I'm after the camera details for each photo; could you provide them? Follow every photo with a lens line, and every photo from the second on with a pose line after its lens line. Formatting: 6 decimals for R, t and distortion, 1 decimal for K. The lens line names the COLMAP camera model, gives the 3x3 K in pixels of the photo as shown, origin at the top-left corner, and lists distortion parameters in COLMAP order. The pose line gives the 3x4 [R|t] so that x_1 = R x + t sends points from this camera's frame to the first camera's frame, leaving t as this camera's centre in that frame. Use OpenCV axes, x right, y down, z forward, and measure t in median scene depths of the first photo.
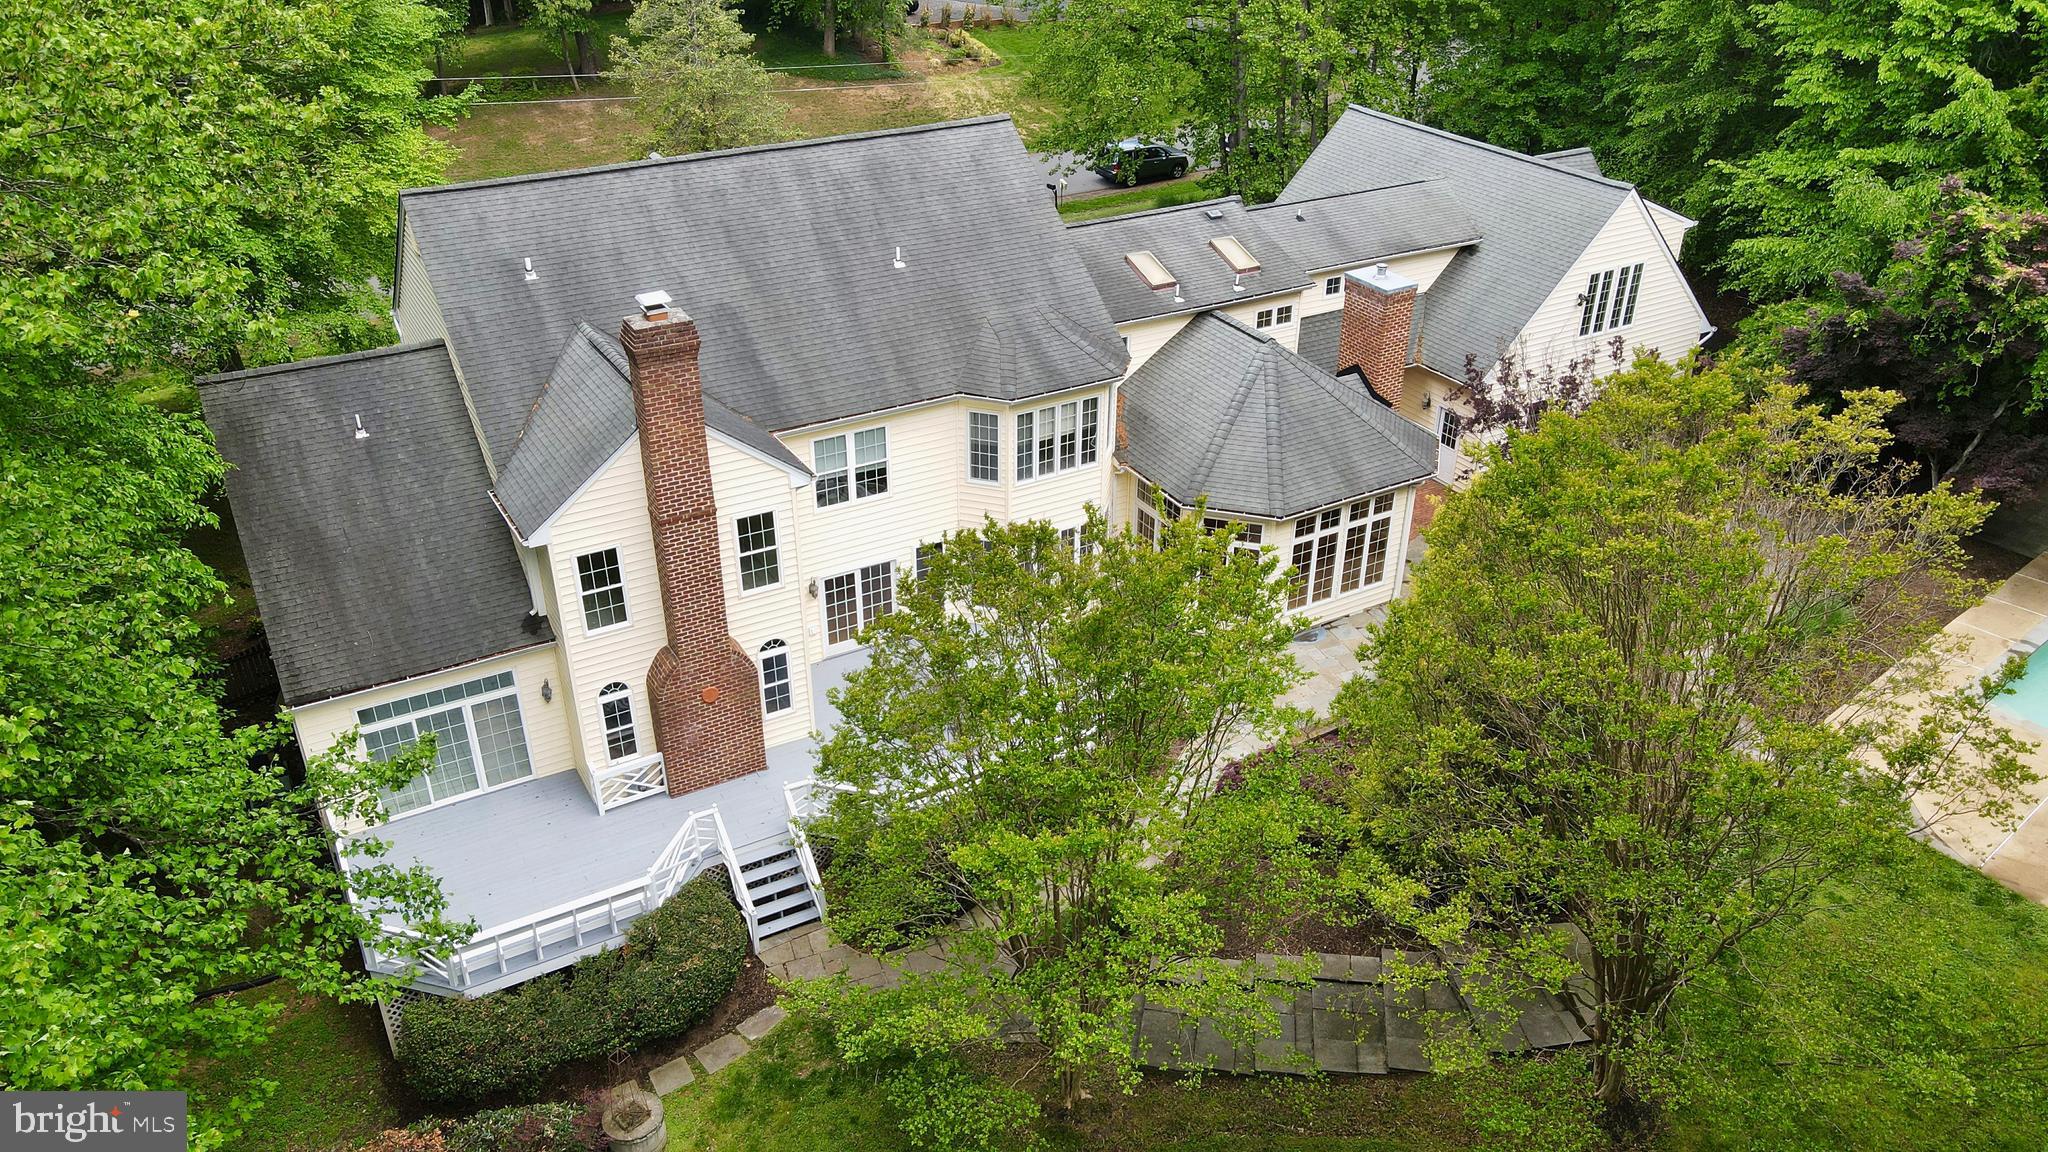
lens RADIAL K [[1520.1, 0, 1025.8], [0, 1520.1, 586.9], [0, 0, 1]] dist [-0.004581, 0.029830]
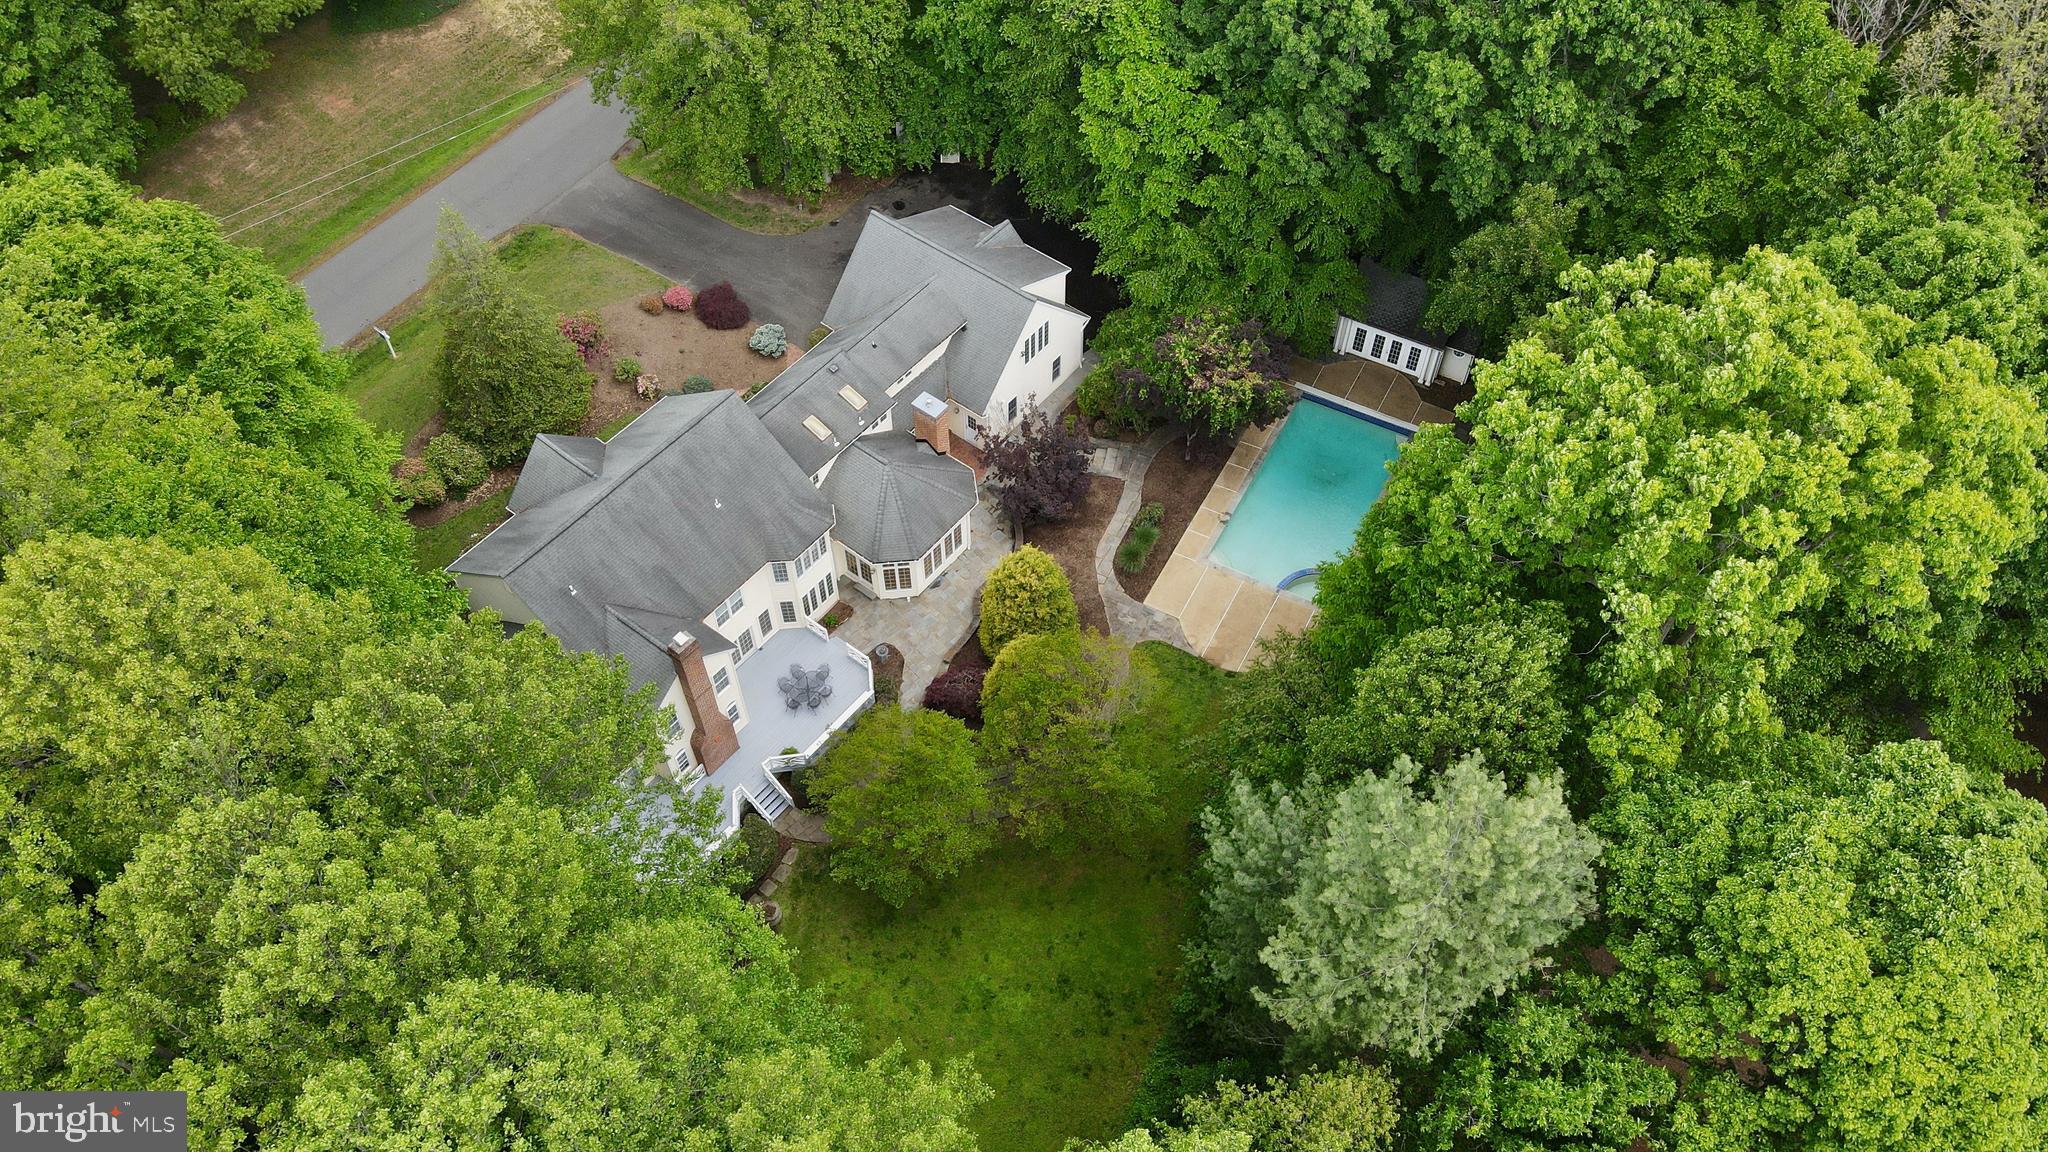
lens RADIAL K [[1520.1, 0, 1019.5], [0, 1520.1, 596.2], [0, 0, 1]] dist [-0.004581, 0.029830]
pose [[0.928081, -0.303221, 0.216155, -0.192723], [0.188629, 0.883298, 0.429189, -0.939808], [-0.321069, -0.357549, 0.876968, -1.025818]]
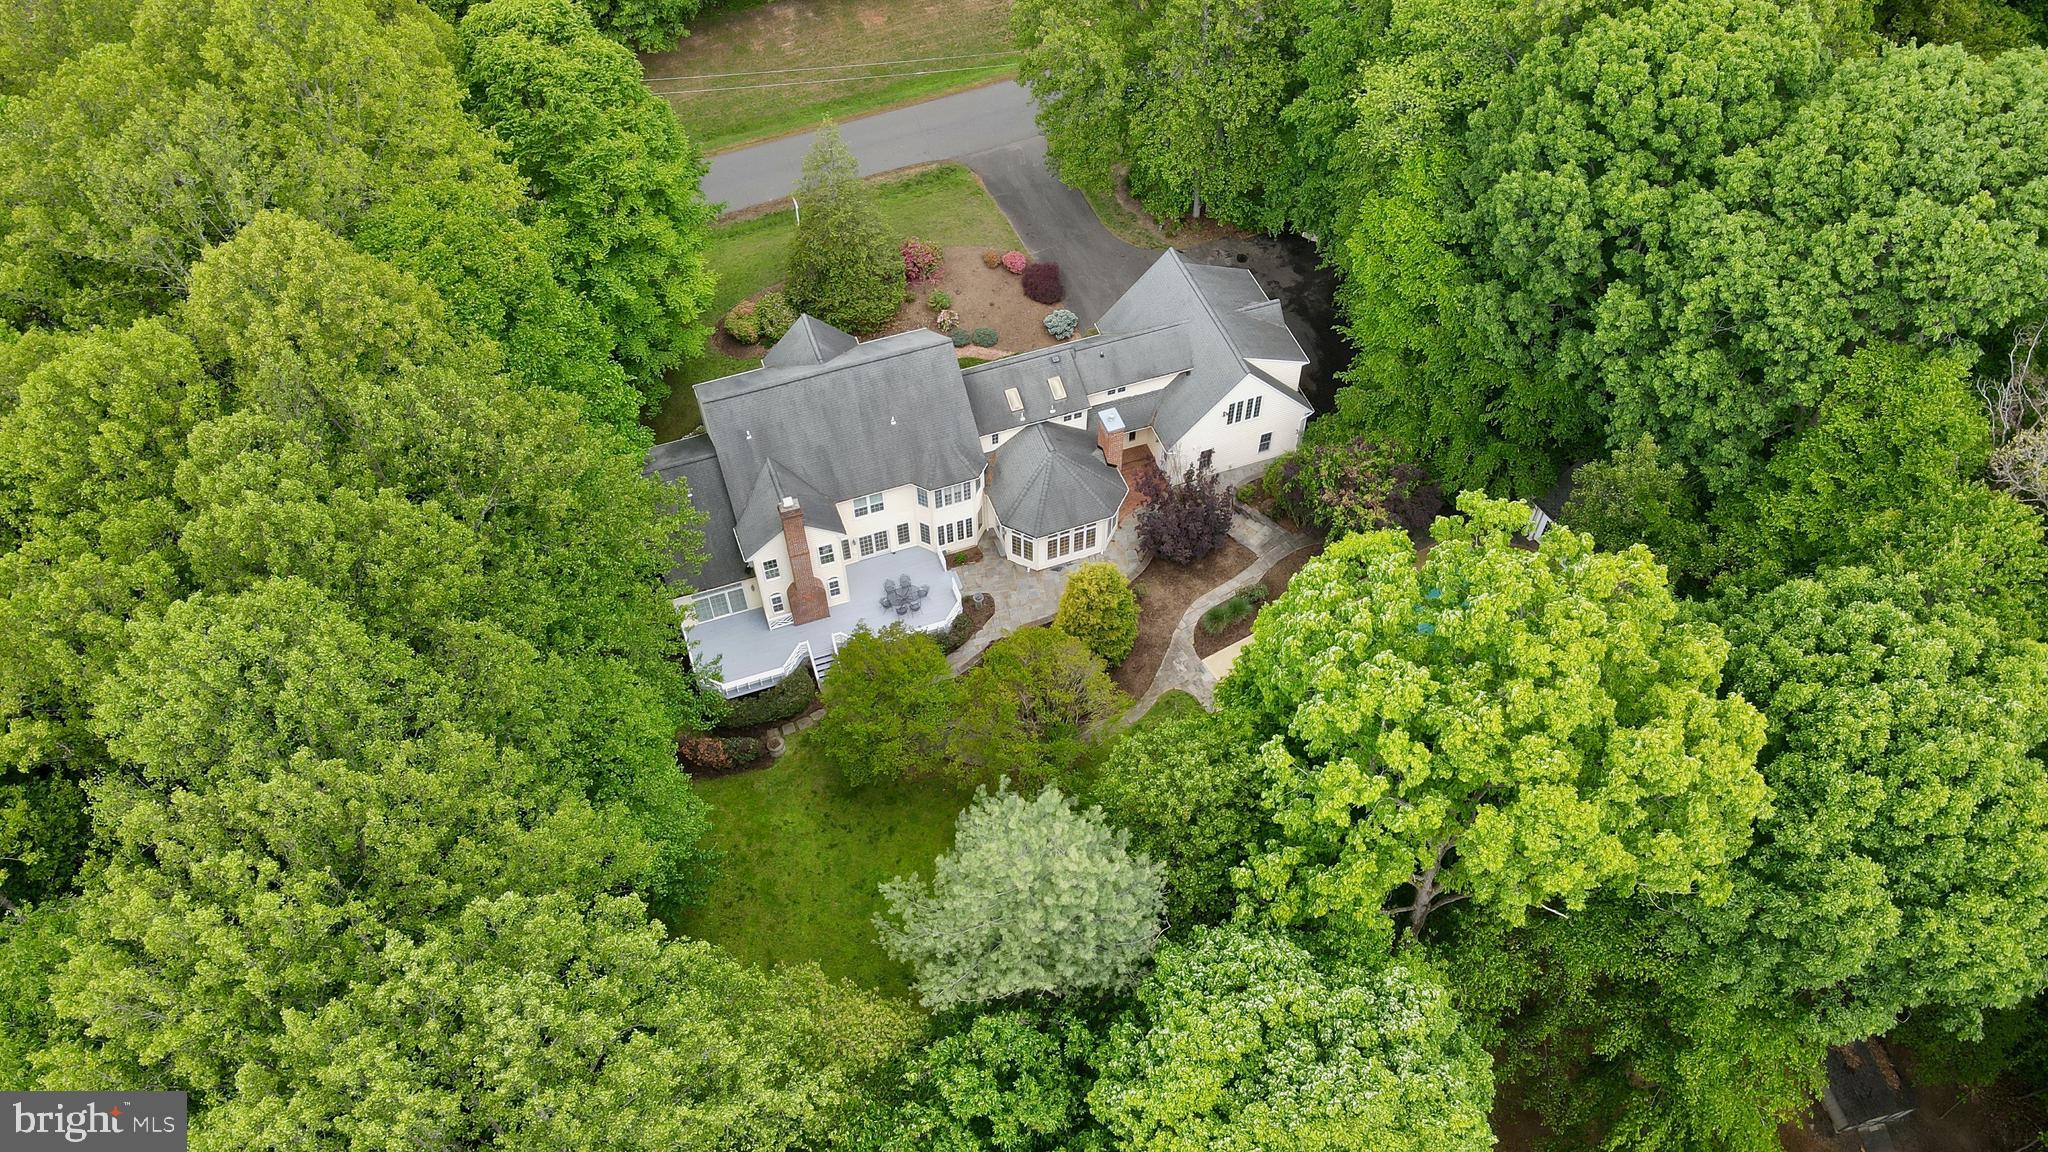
lens RADIAL K [[1520.1, 0, 1018.3], [0, 1520.1, 588.0], [0, 0, 1]] dist [-0.004581, 0.029830]
pose [[0.984090, 0.135356, -0.115091, 0.448822], [-0.079149, 0.913928, 0.398083, -0.990914], [0.159068, -0.382640, 0.910101, -1.355366]]
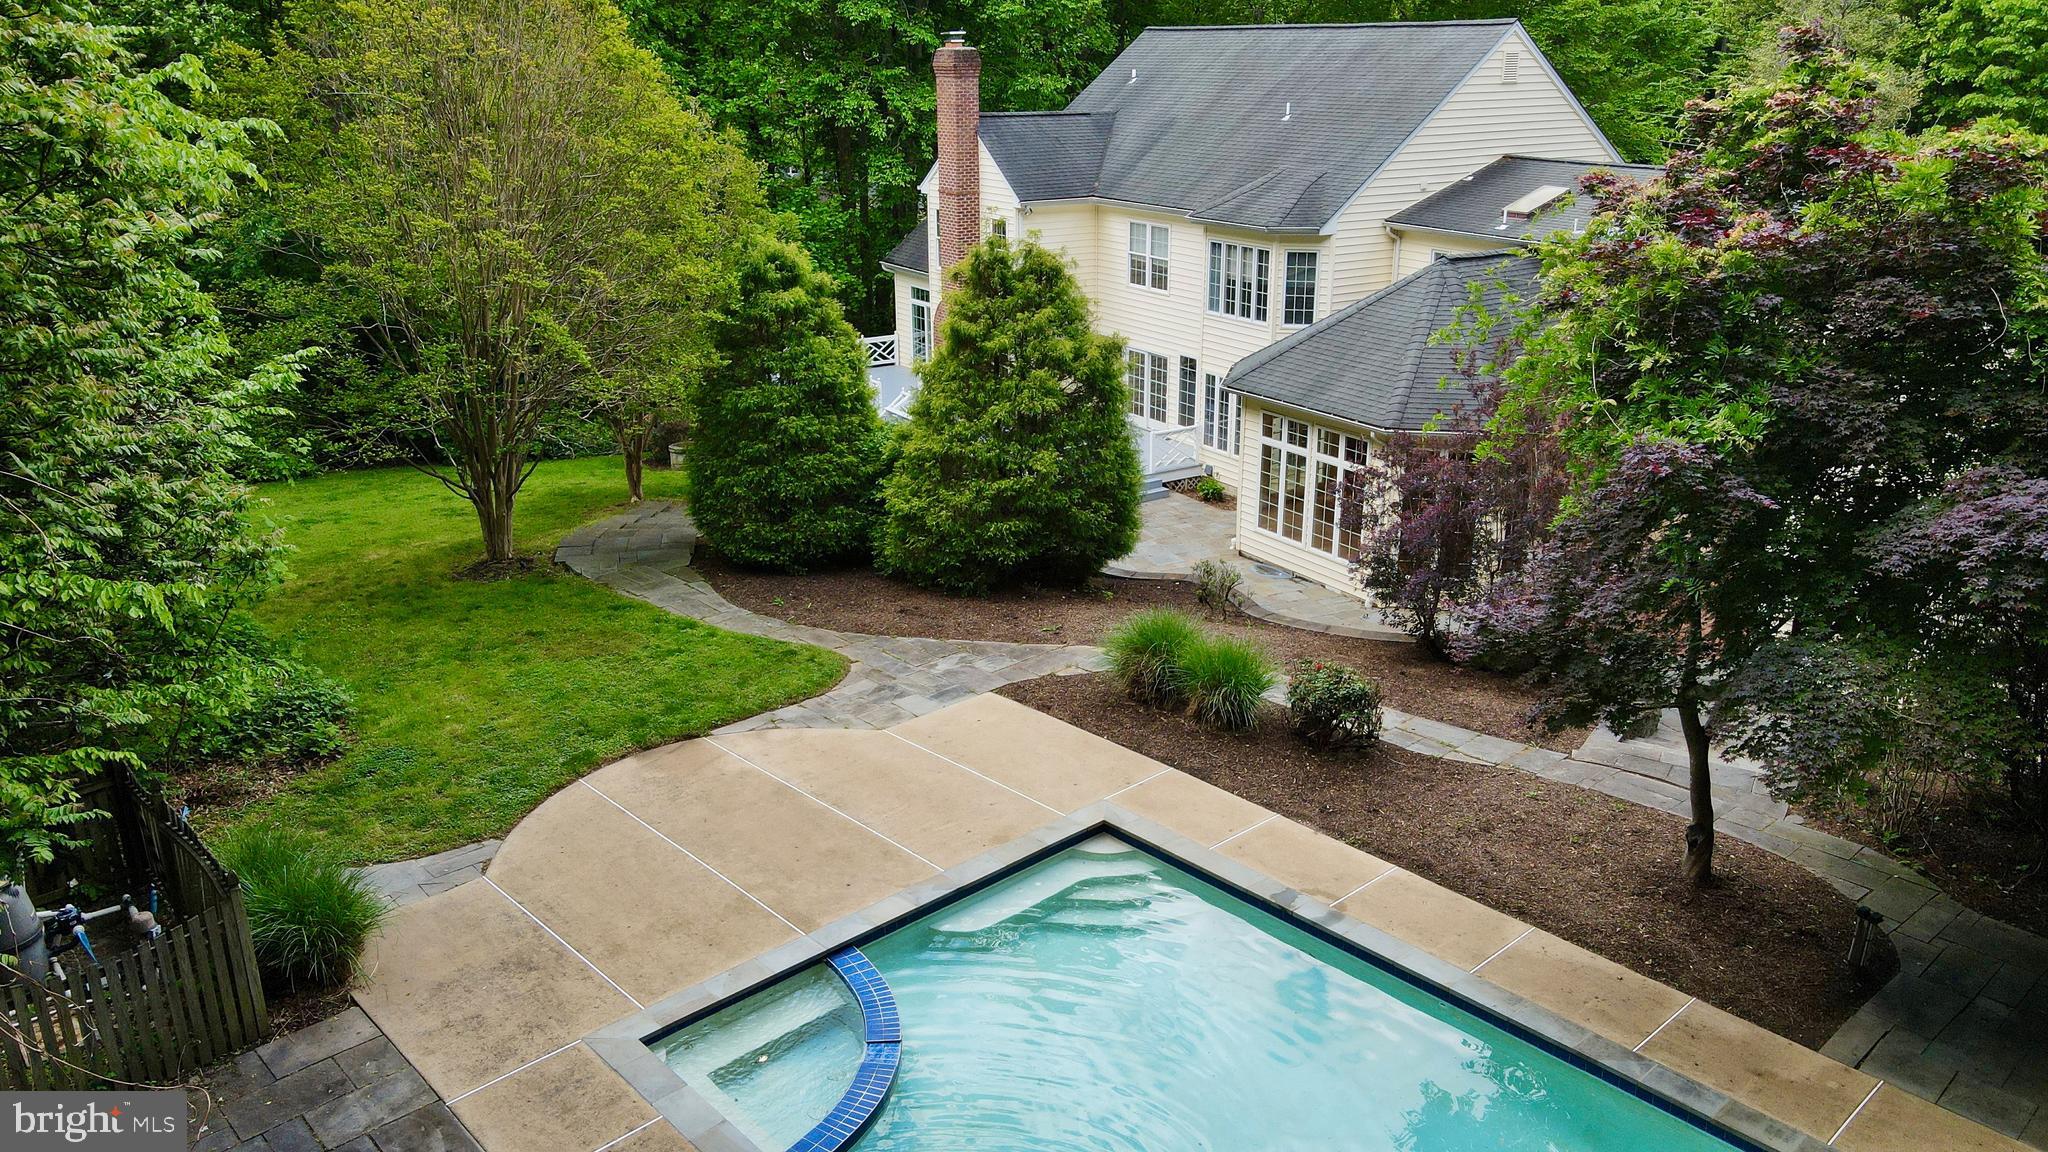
lens RADIAL K [[1520.1, 0, 1020.3], [0, 1520.1, 584.5], [0, 0, 1]] dist [-0.004581, 0.029830]
pose [[0.048188, 0.334562, -0.941141, 1.090881], [-0.488974, 0.829511, 0.269843, -0.137048], [0.870966, 0.447190, 0.203565, 0.776807]]
